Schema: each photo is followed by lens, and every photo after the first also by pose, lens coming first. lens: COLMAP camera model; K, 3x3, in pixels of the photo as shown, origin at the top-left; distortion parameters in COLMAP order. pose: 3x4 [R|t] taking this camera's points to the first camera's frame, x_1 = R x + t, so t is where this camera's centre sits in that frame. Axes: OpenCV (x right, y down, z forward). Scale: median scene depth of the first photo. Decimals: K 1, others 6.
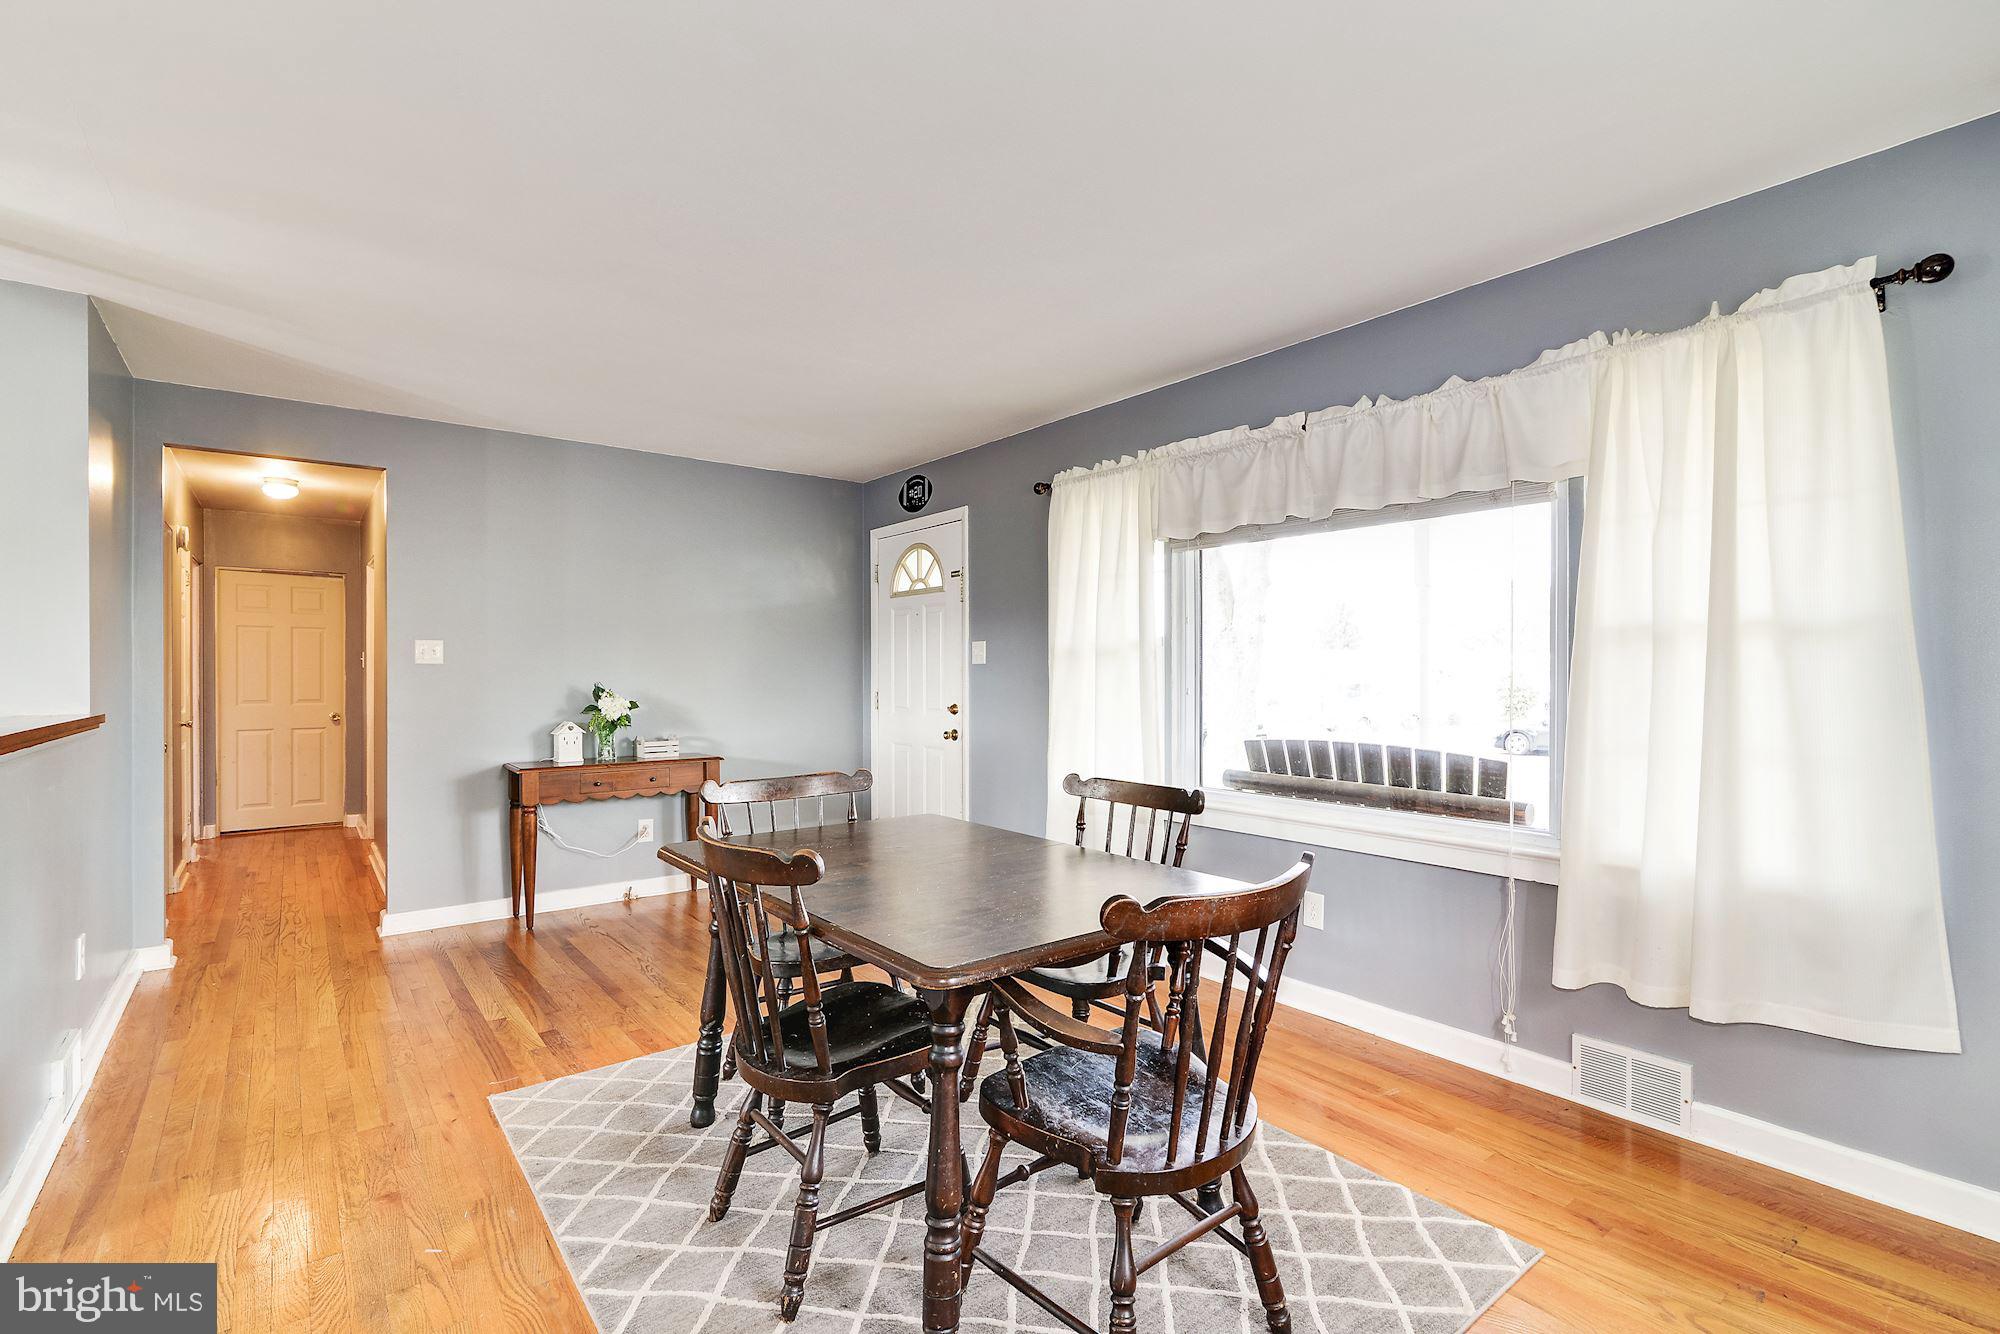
lens RADIAL K [[919.2, 0, 1003.1], [0, 919.2, 667.1], [0, 0, 1]] dist [0.001298, 0.000278]
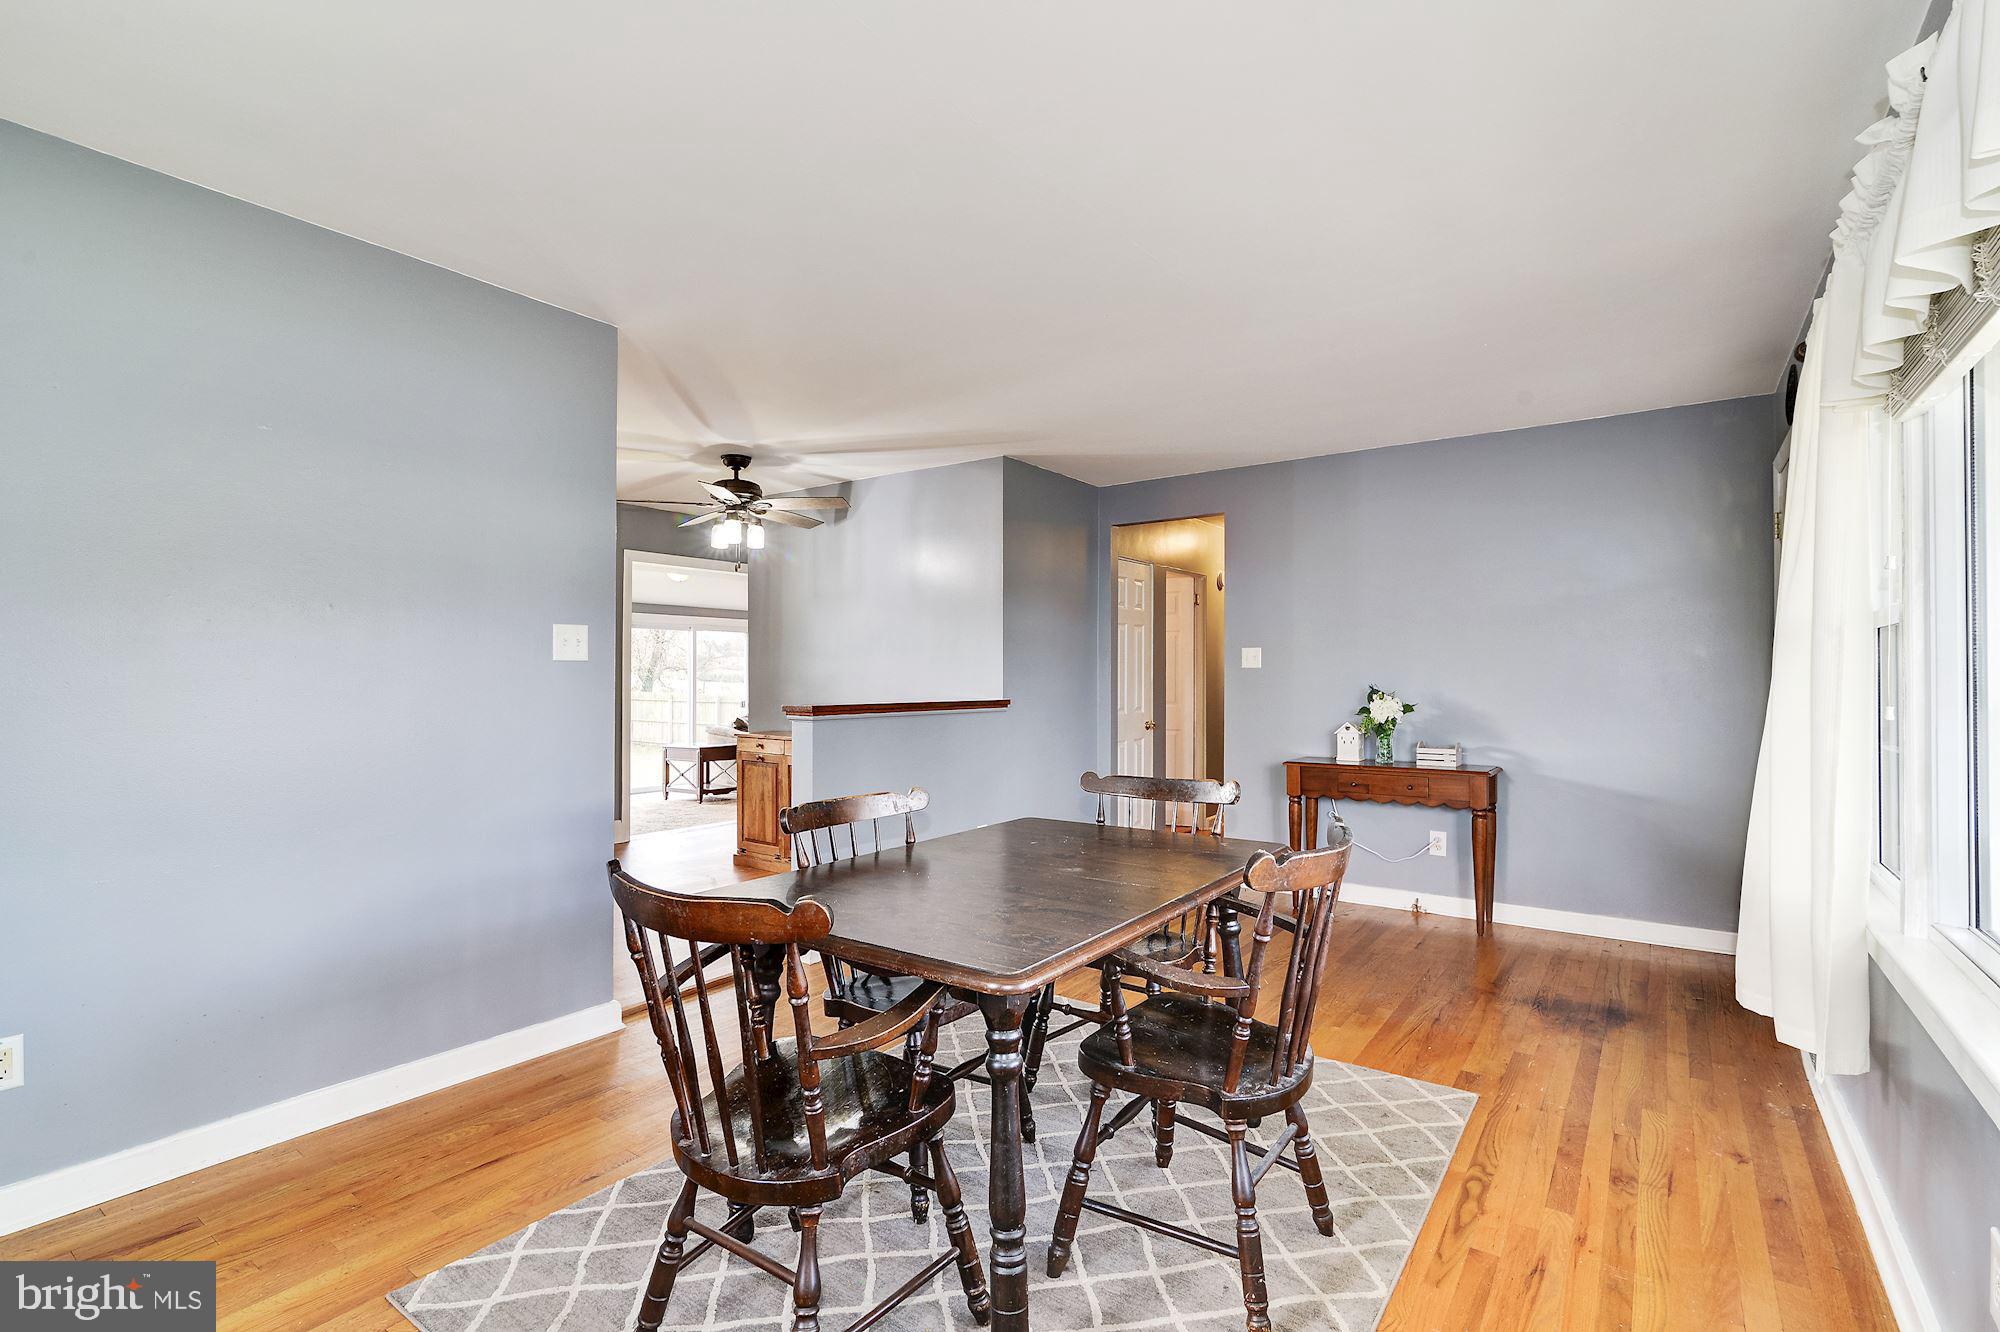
lens RADIAL K [[919.2, 0, 1003.1], [0, 919.2, 666.1], [0, 0, 1]] dist [0.001298, 0.000278]
pose [[0.277348, -0.008602, -0.960731, 0.414804], [0.005293, 0.999958, -0.007425, 0.001781], [0.960755, -0.003026, 0.277382, 0.335086]]
